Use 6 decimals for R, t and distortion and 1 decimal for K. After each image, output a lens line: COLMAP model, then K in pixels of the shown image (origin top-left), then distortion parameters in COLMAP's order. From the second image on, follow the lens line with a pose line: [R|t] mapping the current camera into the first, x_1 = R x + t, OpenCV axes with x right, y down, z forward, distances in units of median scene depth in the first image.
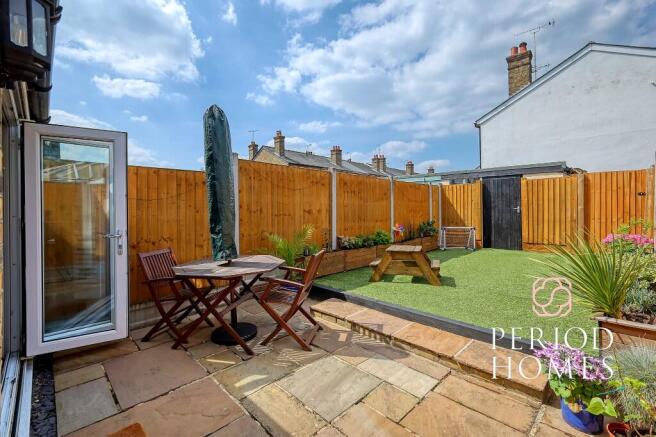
lens RADIAL K [[286.2, 0, 329.3], [0, 286.2, 210.8], [0, 0, 1]] dist [0.001074, 0.000118]
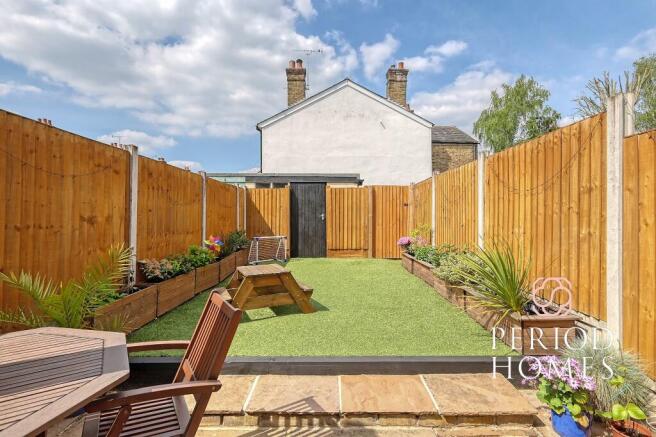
lens RADIAL K [[318.8, 0, 327.8], [0, 318.8, 209.1], [0, 0, 1]] dist [-0.002311, 0.000361]
pose [[0.715921, 0.017178, 0.697970, -0.119538], [0.004300, 0.999570, -0.029011, 0.001482], [-0.698168, 0.023771, 0.715539, 0.193631]]
